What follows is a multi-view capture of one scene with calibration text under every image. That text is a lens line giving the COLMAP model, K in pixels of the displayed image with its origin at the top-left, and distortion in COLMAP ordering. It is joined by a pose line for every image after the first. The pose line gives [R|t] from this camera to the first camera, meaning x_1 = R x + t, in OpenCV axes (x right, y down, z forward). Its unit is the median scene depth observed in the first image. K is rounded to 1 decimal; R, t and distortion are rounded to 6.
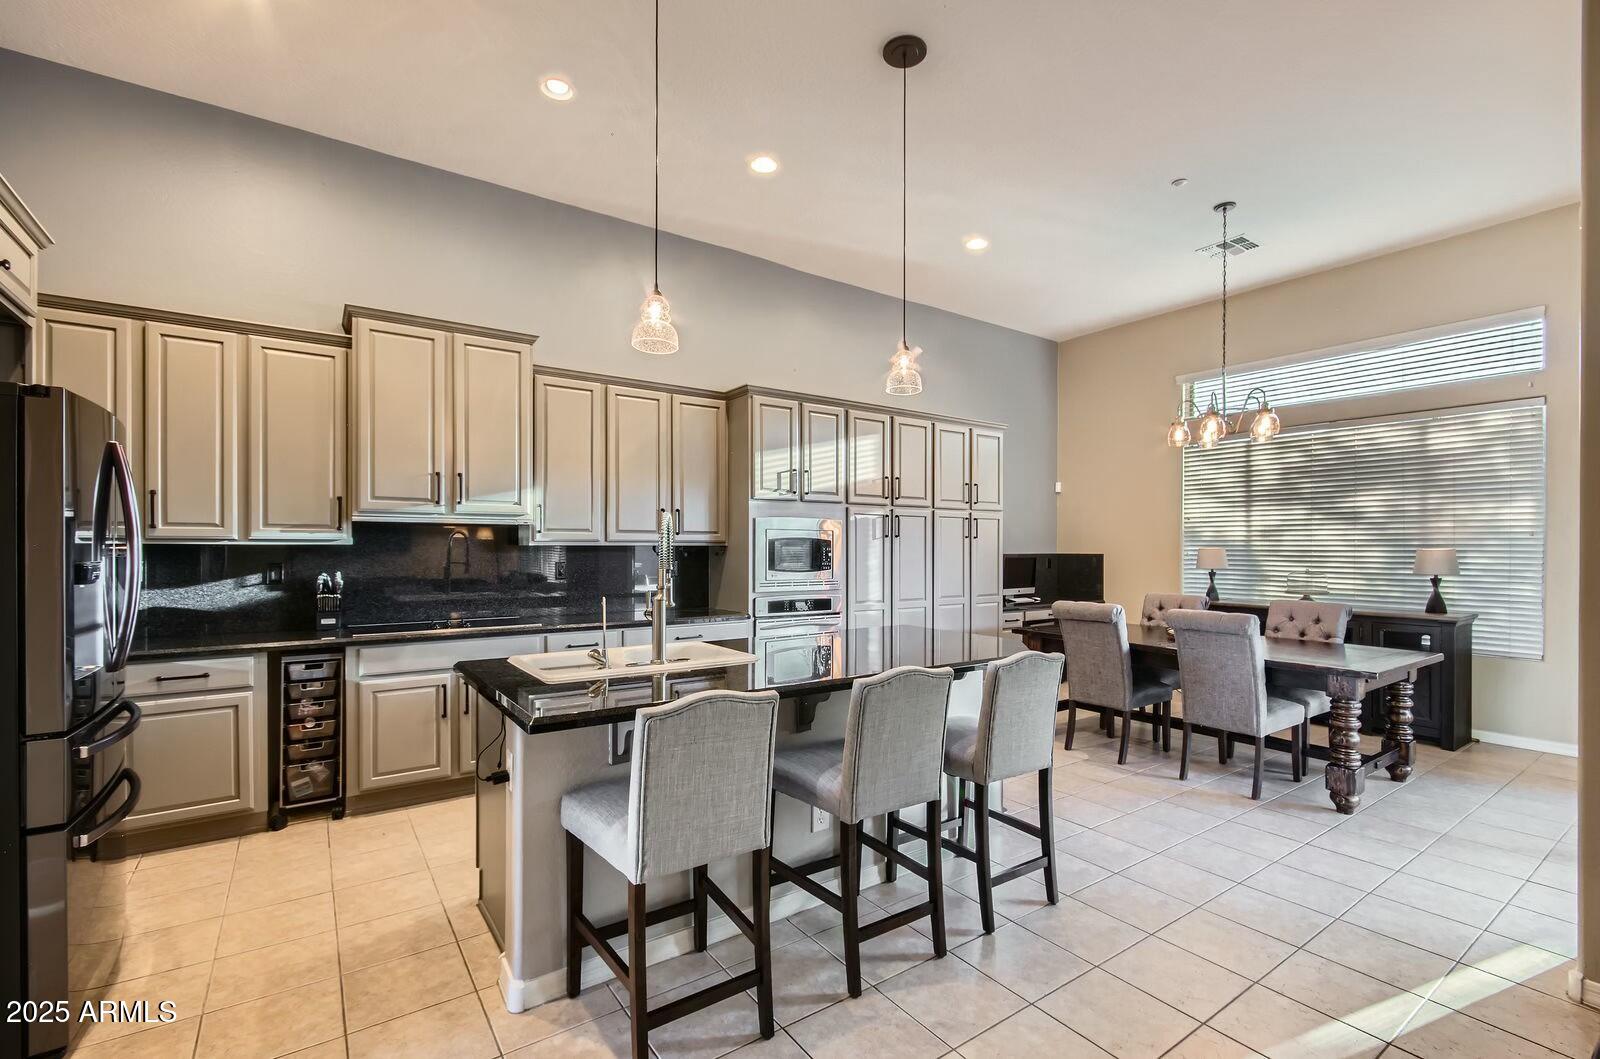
lens RADIAL K [[709.8, 0, 791.9], [0, 709.8, 549.3], [0, 0, 1]] dist [0.000555, 0.000008]
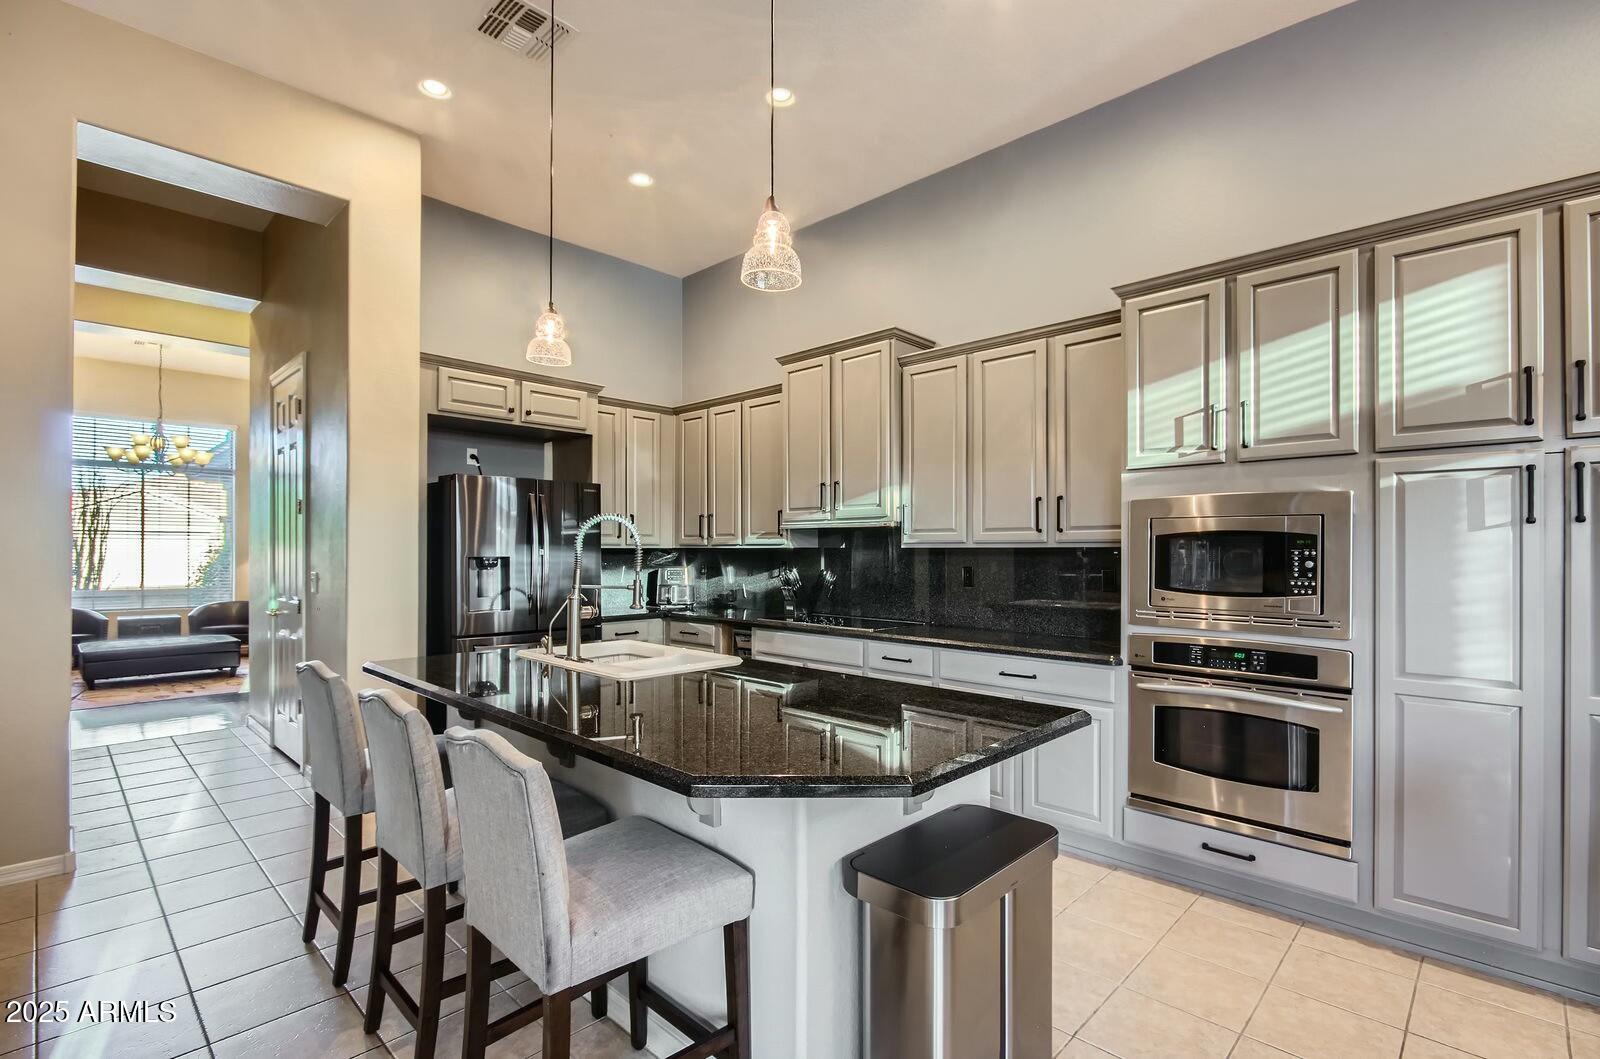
lens RADIAL K [[726.3, 0, 806.7], [0, 726.3, 551.9], [0, 0, 1]] dist [-0.002771, -0.000267]
pose [[0.196439, -0.000887, -0.980516, 0.492810], [-0.006774, 0.999974, -0.002261, 0.002847], [0.980493, 0.007086, 0.196428, 0.595192]]
